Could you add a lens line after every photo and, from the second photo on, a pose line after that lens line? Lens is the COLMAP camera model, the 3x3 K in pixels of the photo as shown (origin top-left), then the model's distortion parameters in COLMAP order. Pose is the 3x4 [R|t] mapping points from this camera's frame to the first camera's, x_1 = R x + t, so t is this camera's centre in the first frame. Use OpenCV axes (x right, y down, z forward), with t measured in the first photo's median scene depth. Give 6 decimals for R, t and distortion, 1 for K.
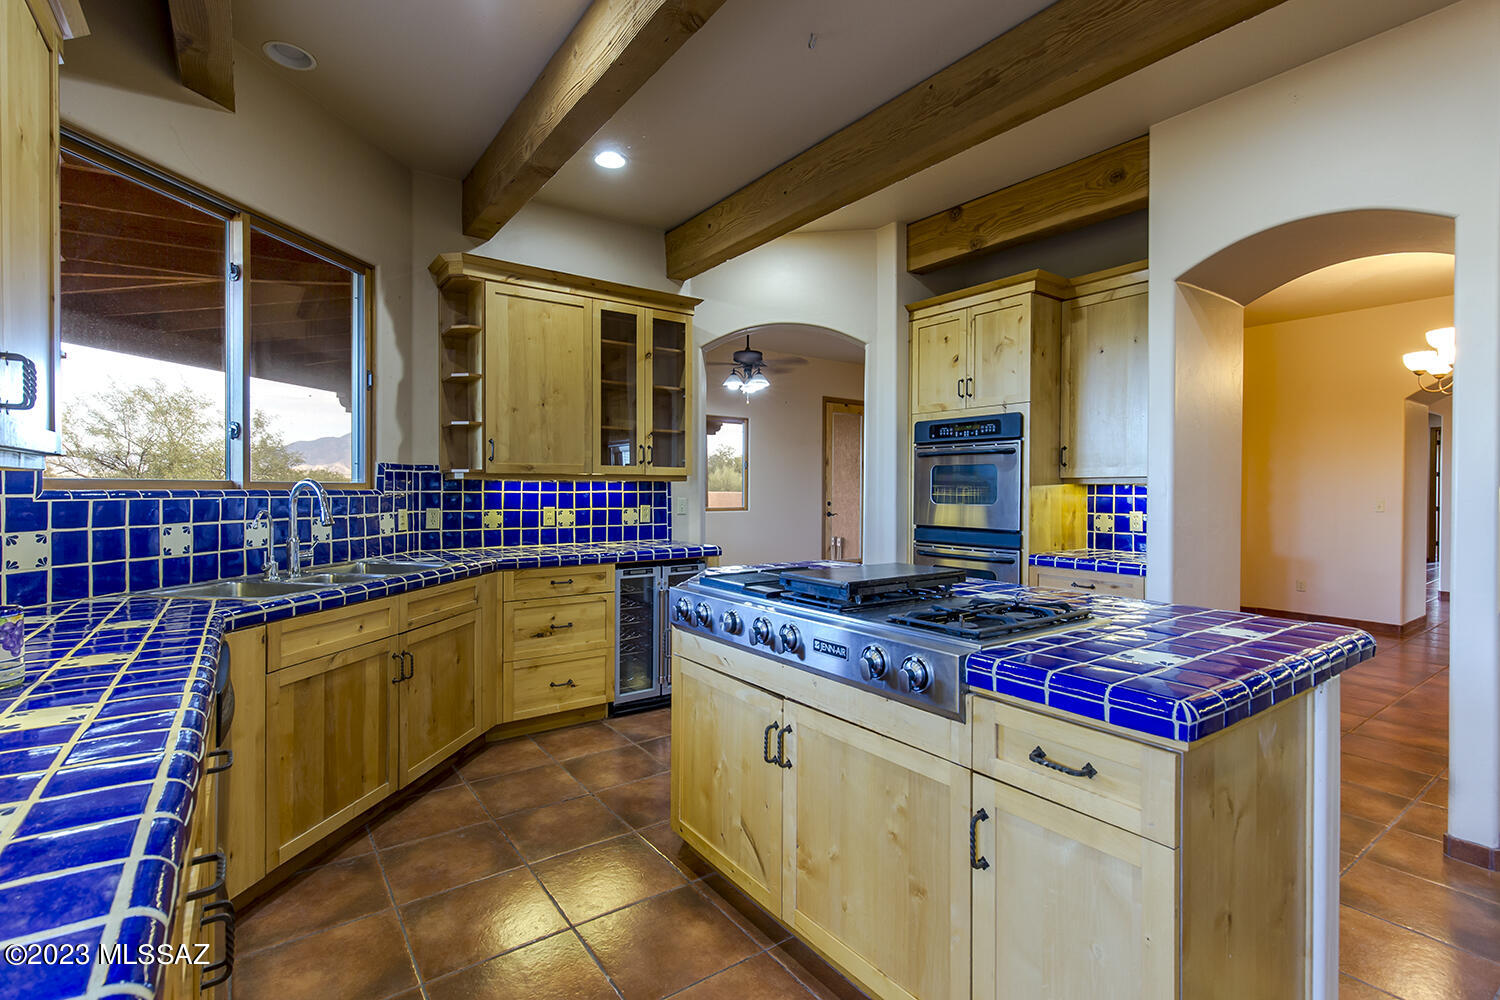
lens RADIAL K [[678.2, 0, 745.3], [0, 678.2, 495.0], [0, 0, 1]] dist [0.008515, -0.001699]
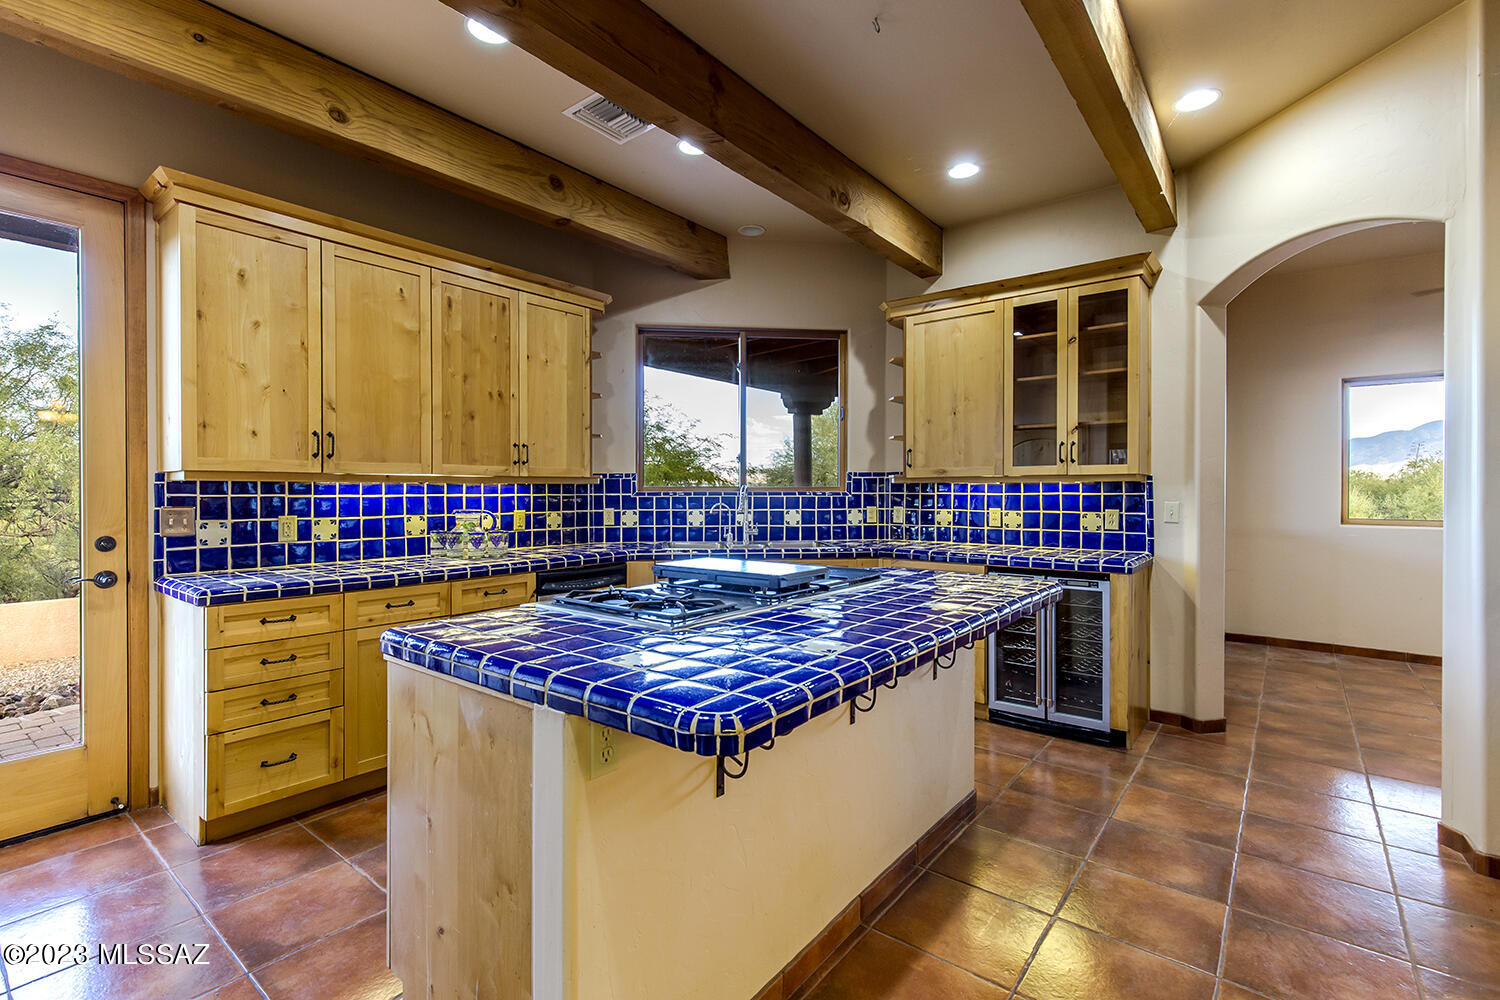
lens RADIAL K [[678.2, 0, 748.3], [0, 678.2, 492.7], [0, 0, 1]] dist [0.008515, -0.001699]
pose [[0.283187, 0.002043, -0.959063, 0.602521], [-0.007367, 0.999973, -0.000046, -0.003302], [0.959036, 0.007078, 0.283194, 0.347468]]
